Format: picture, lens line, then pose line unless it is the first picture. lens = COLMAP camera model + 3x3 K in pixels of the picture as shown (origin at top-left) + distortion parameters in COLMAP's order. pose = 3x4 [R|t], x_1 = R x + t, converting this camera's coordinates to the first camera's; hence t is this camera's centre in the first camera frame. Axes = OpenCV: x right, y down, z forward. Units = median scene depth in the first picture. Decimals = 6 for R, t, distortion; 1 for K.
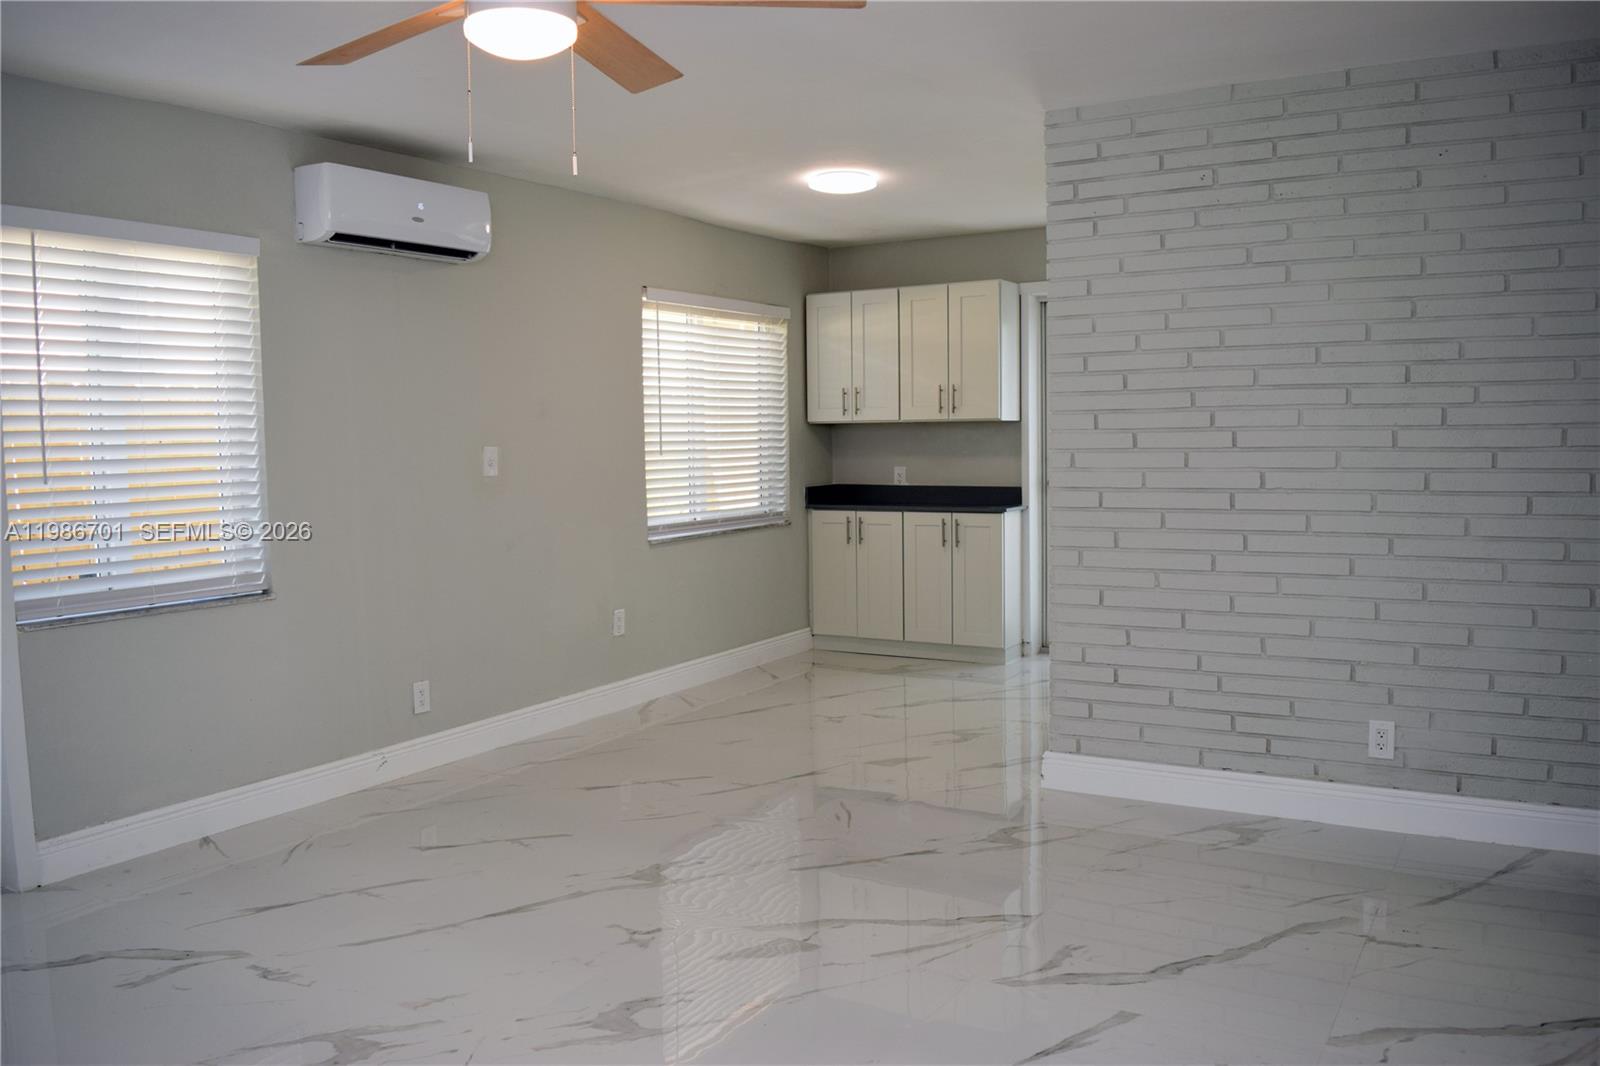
lens RADIAL K [[1264.2, 0, 808.8], [0, 1264.2, 541.6], [0, 0, 1]] dist [-0.075820, 0.006825]
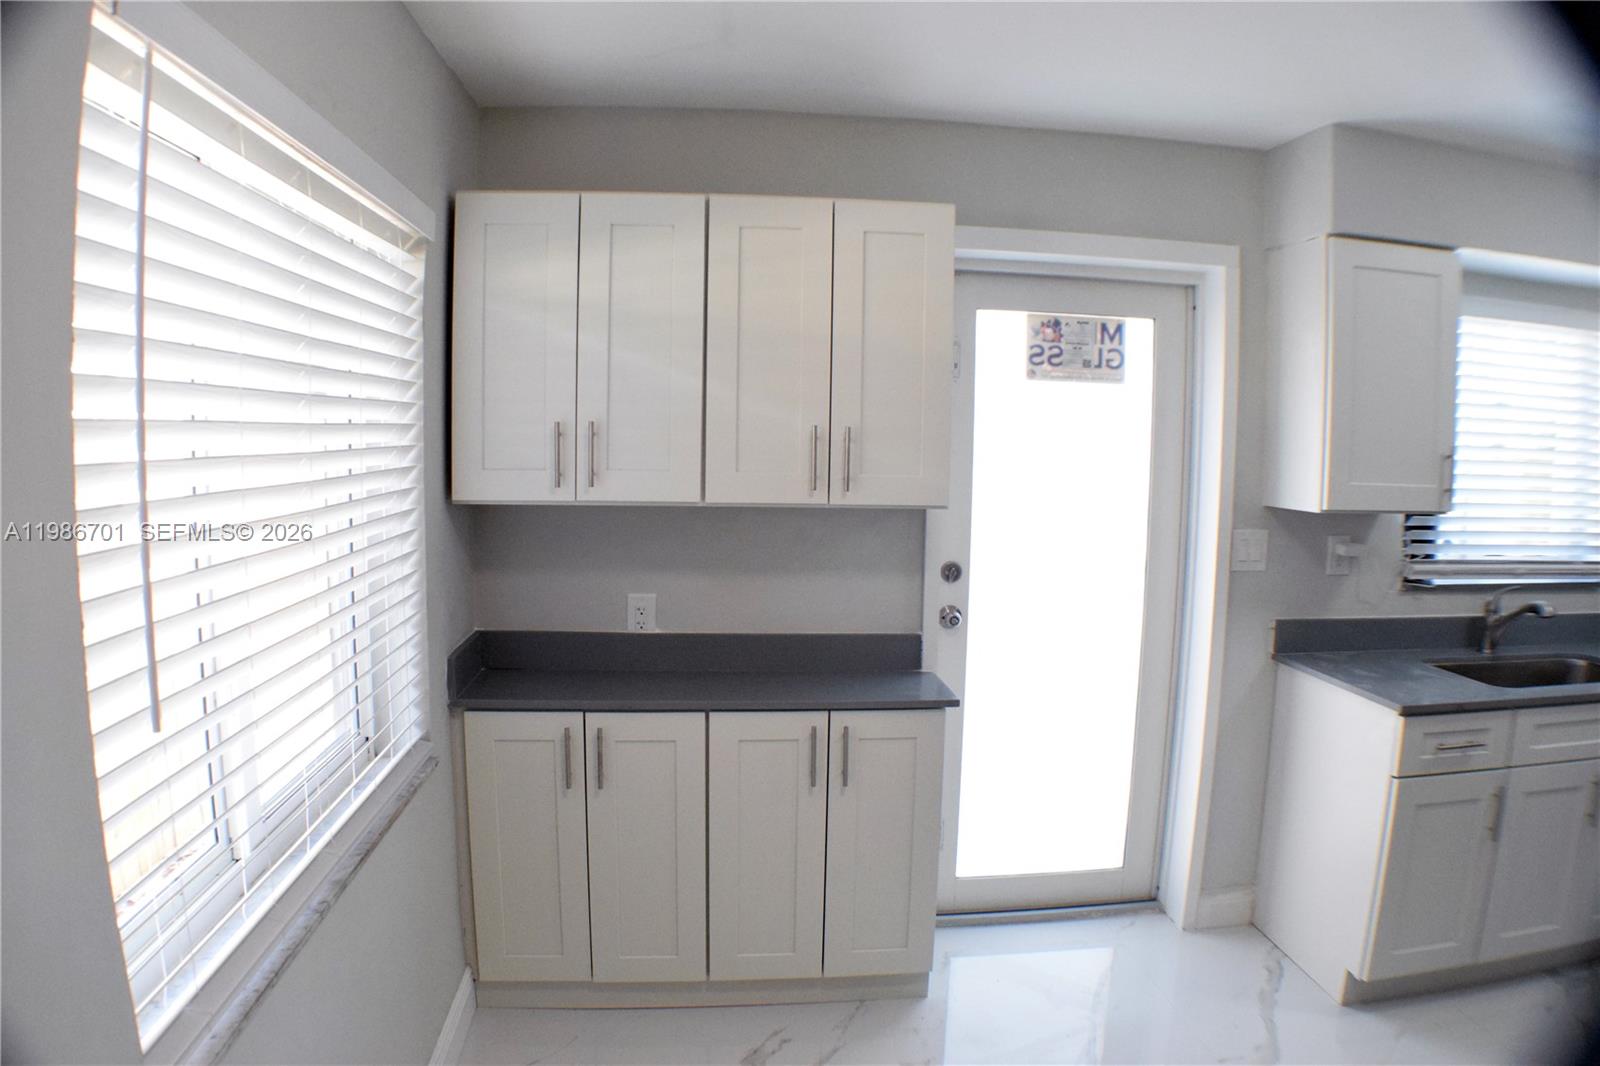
lens RADIAL K [[1034.5, 0, 811.4], [0, 1034.5, 537.6], [0, 0, 1]] dist [-0.176122, 0.024877]
pose [[0.793263, -0.029084, 0.608184, -0.111267], [0.017914, 0.999541, 0.024434, -0.091653], [-0.608616, -0.008488, 0.793420, 0.695035]]
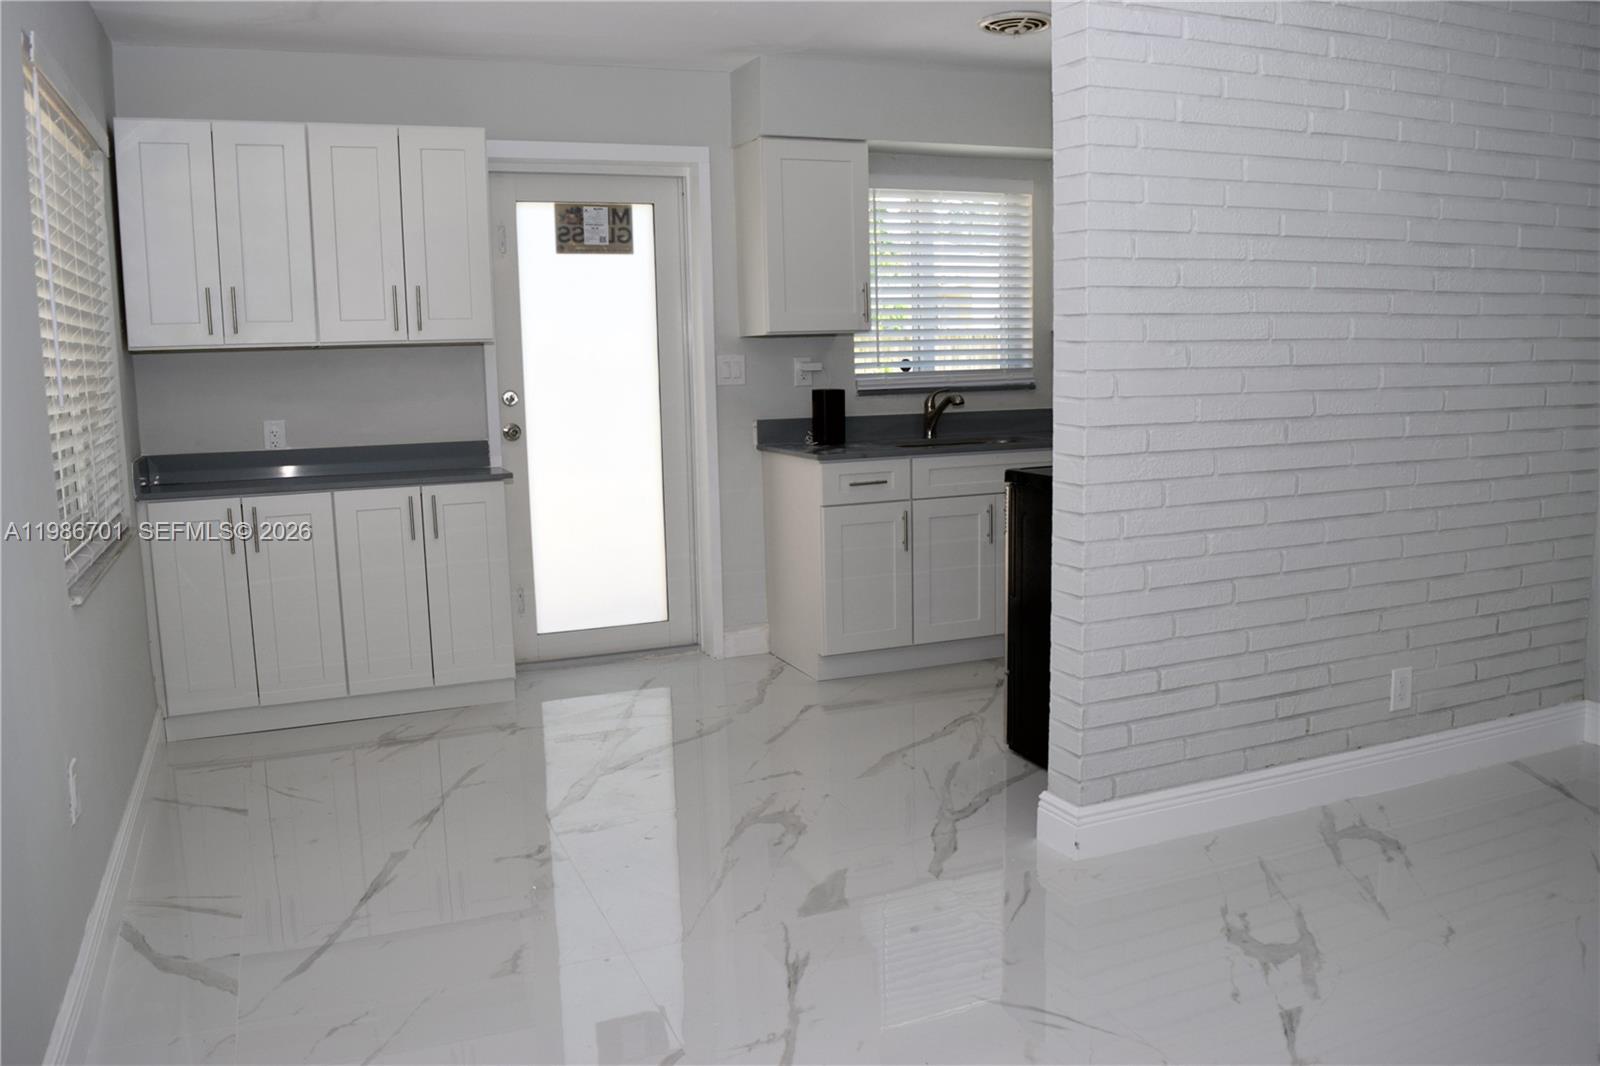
lens RADIAL K [[1264.2, 0, 790.7], [0, 1264.2, 529.2], [0, 0, 1]] dist [-0.075820, 0.006825]
pose [[0.596344, -0.107507, 0.795497, -0.281316], [0.080776, 0.993998, 0.073779, -0.032219], [-0.798654, 0.020260, 0.601449, 0.450600]]
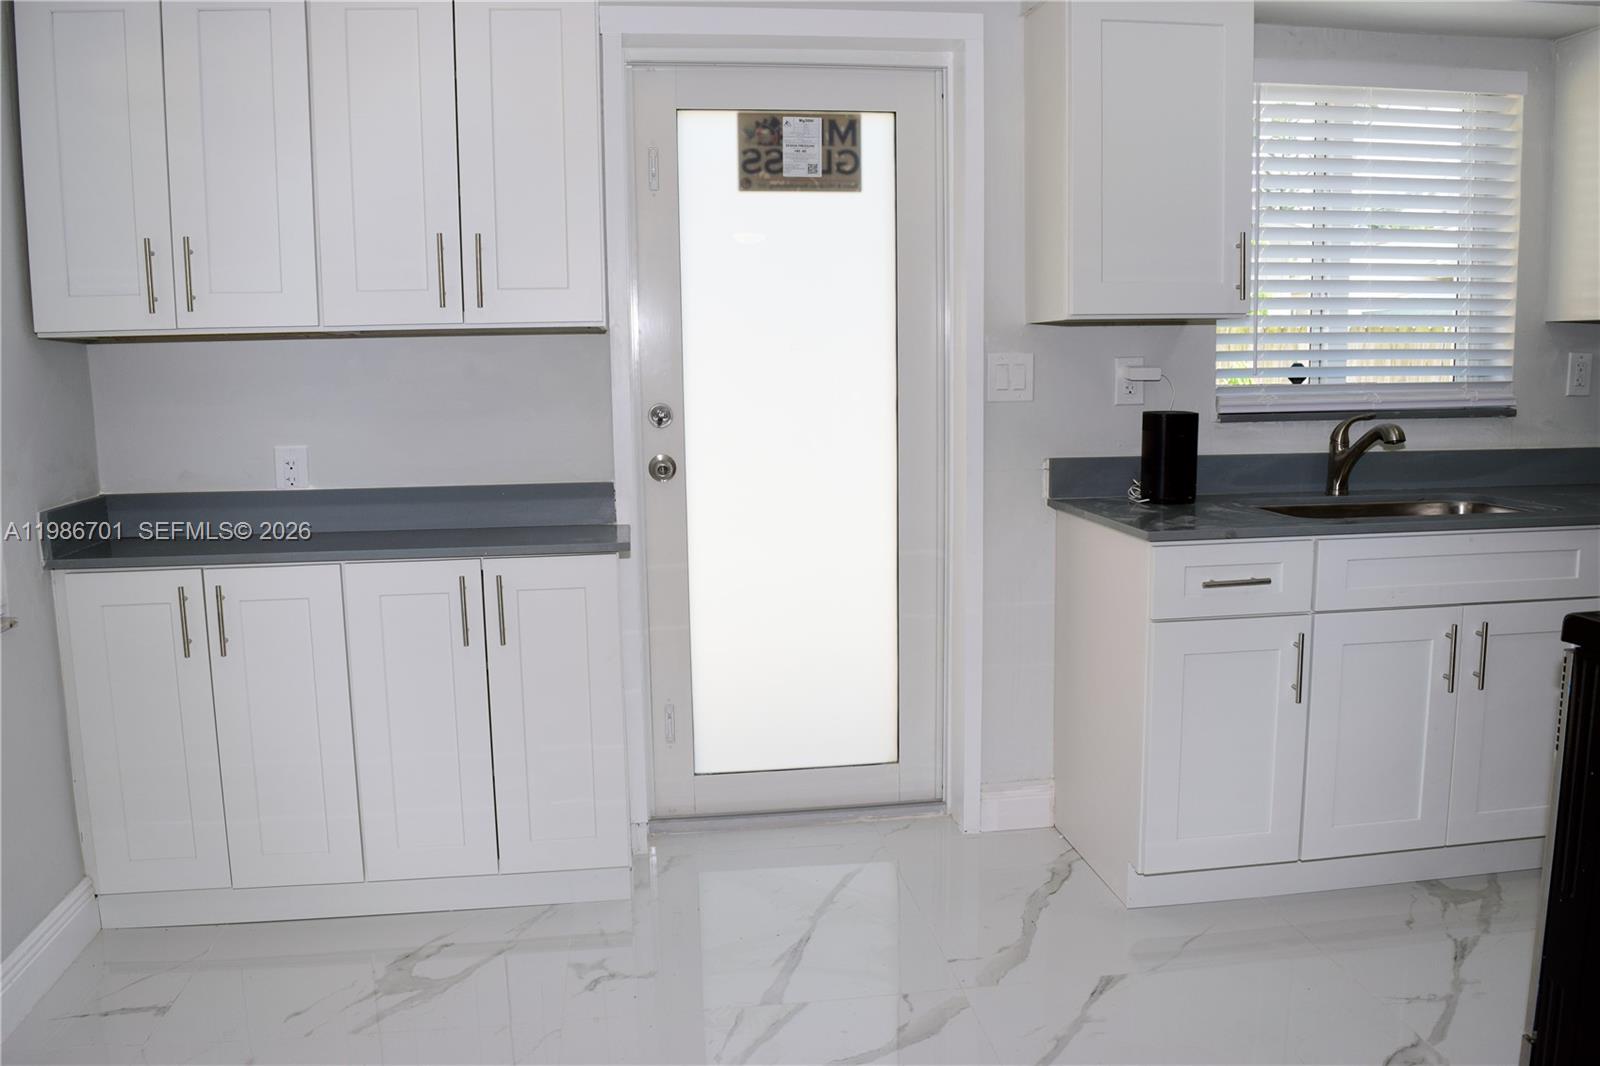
lens RADIAL K [[1264.2, 0, 797.1], [0, 1264.2, 534.0], [0, 0, 1]] dist [-0.075820, 0.006825]
pose [[0.778953, -0.081581, 0.621753, -0.055196], [0.054649, 0.996561, 0.062293, -0.048916], [-0.624696, -0.014545, 0.780732, 0.610192]]
